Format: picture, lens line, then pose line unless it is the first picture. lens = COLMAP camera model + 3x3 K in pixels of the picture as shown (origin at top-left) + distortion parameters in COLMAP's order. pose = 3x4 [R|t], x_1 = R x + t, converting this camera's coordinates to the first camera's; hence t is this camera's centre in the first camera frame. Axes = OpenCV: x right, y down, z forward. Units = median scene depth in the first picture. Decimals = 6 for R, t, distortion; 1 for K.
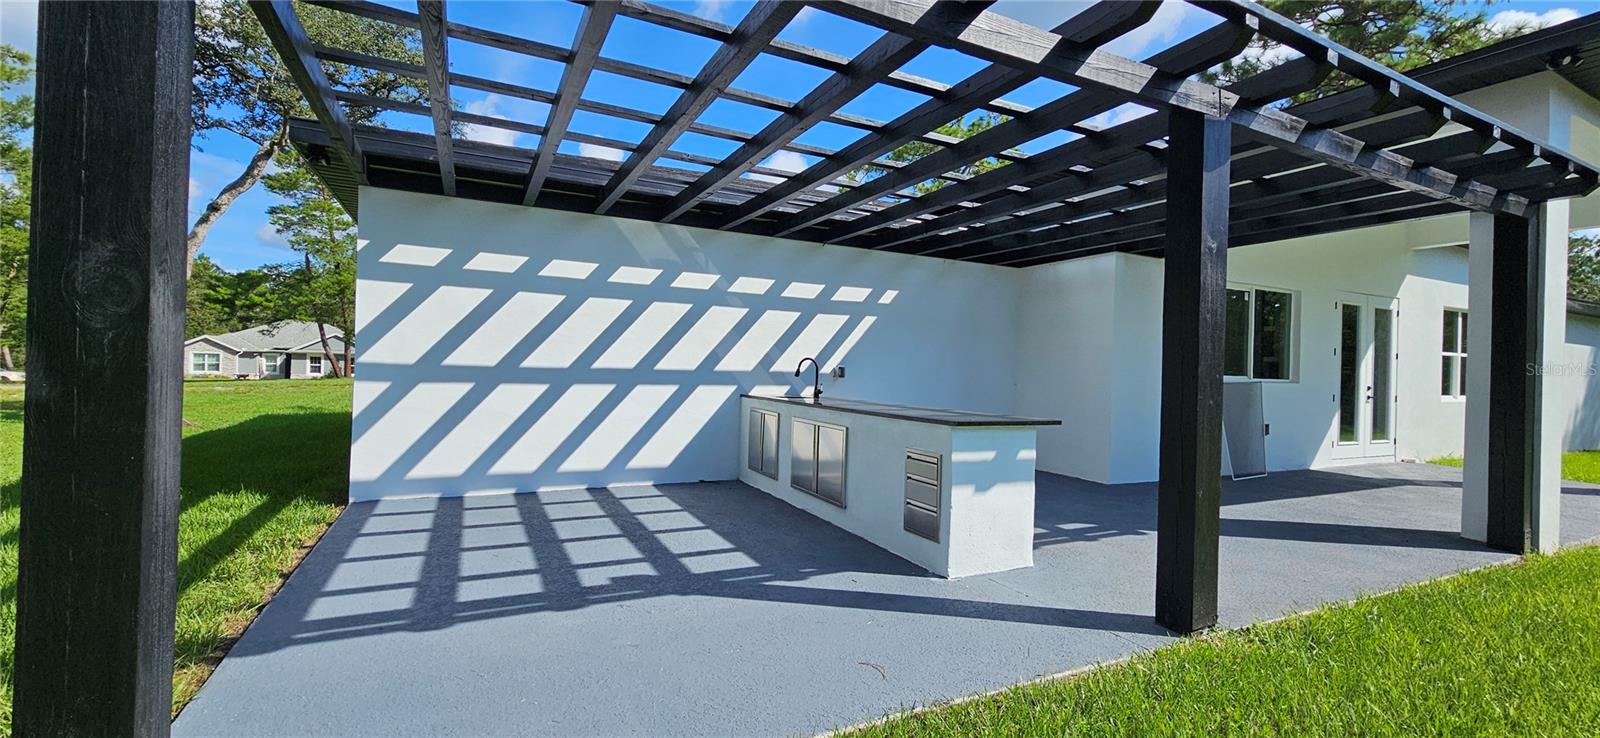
lens RADIAL K [[655.4, 0, 792.2], [0, 655.4, 373.6], [0, 0, 1]] dist [-0.002777, 0.000856]
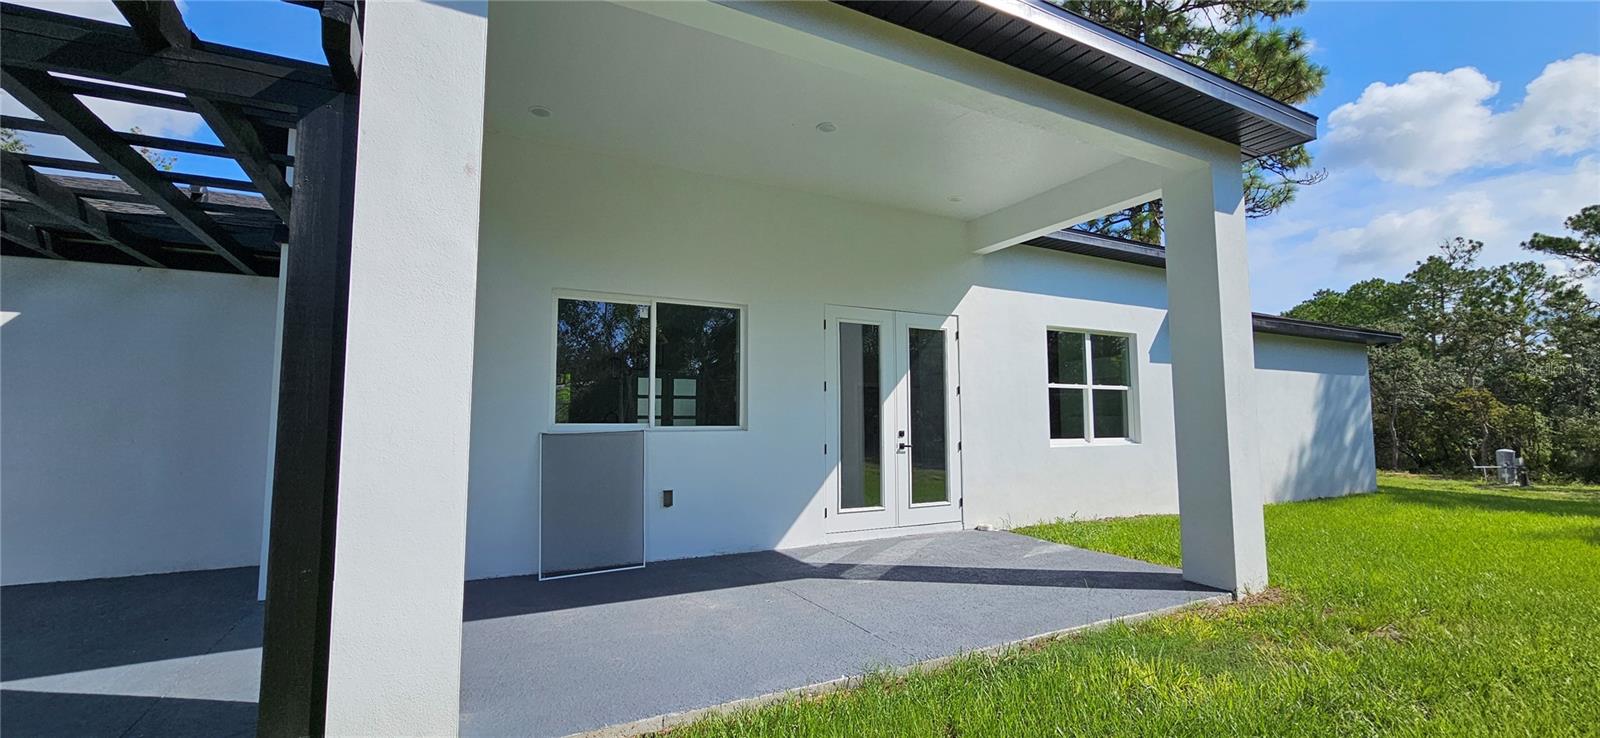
lens RADIAL K [[655.4, 0, 805.0], [0, 655.4, 368.9], [0, 0, 1]] dist [-0.002777, 0.000856]
pose [[0.998946, -0.027242, 0.036932, 0.998995], [0.030534, 0.995315, -0.091733, 0.018594], [-0.034260, 0.092764, 0.995099, 0.332212]]
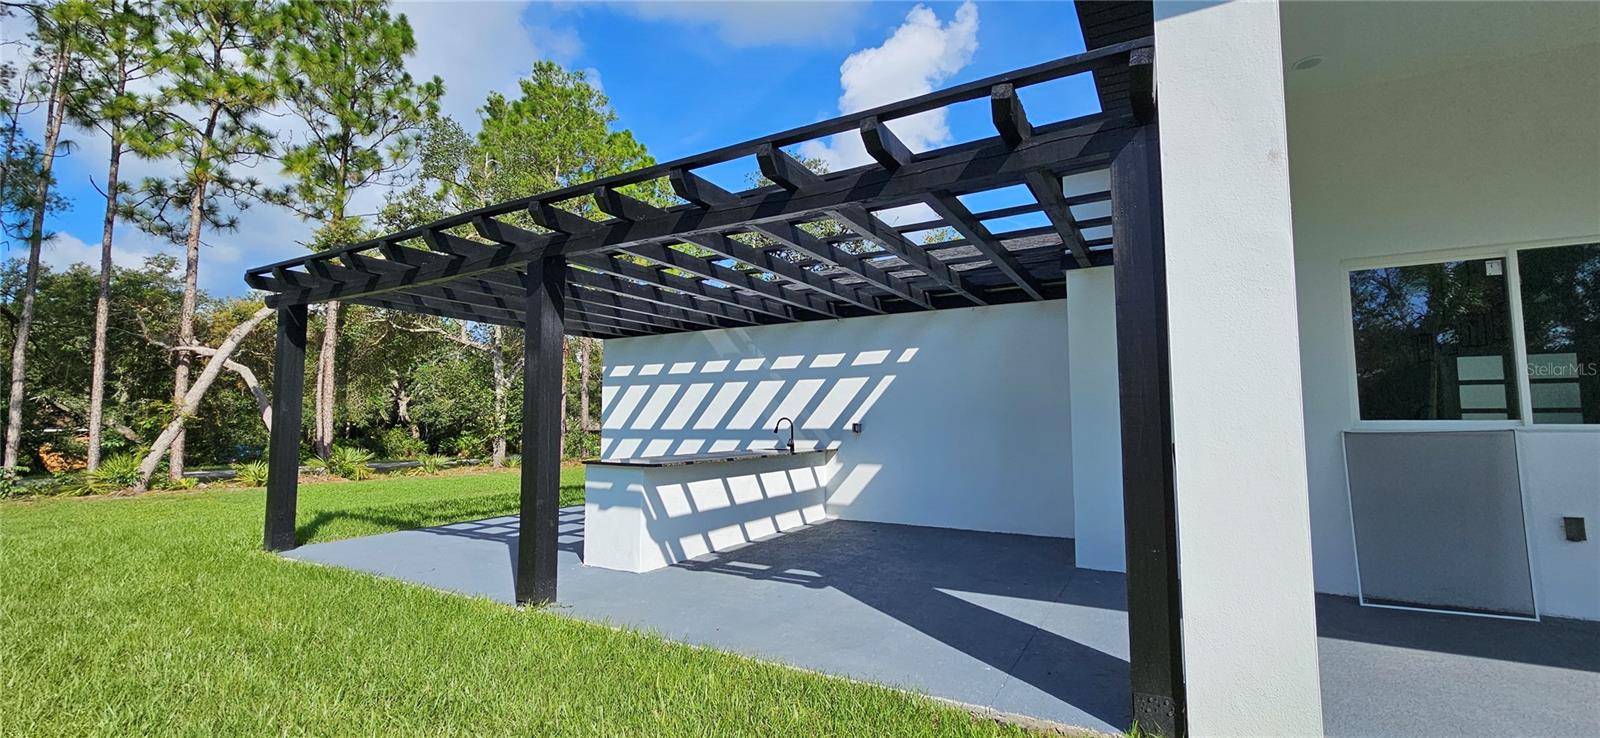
lens RADIAL K [[655.4, 0, 802.2], [0, 655.4, 372.3], [0, 0, 1]] dist [-0.002777, 0.000856]
pose [[0.555105, -0.090333, -0.826861, 0.963021], [0.011107, 0.994802, -0.101223, 0.014855], [0.831706, 0.047005, 0.553222, 0.296917]]
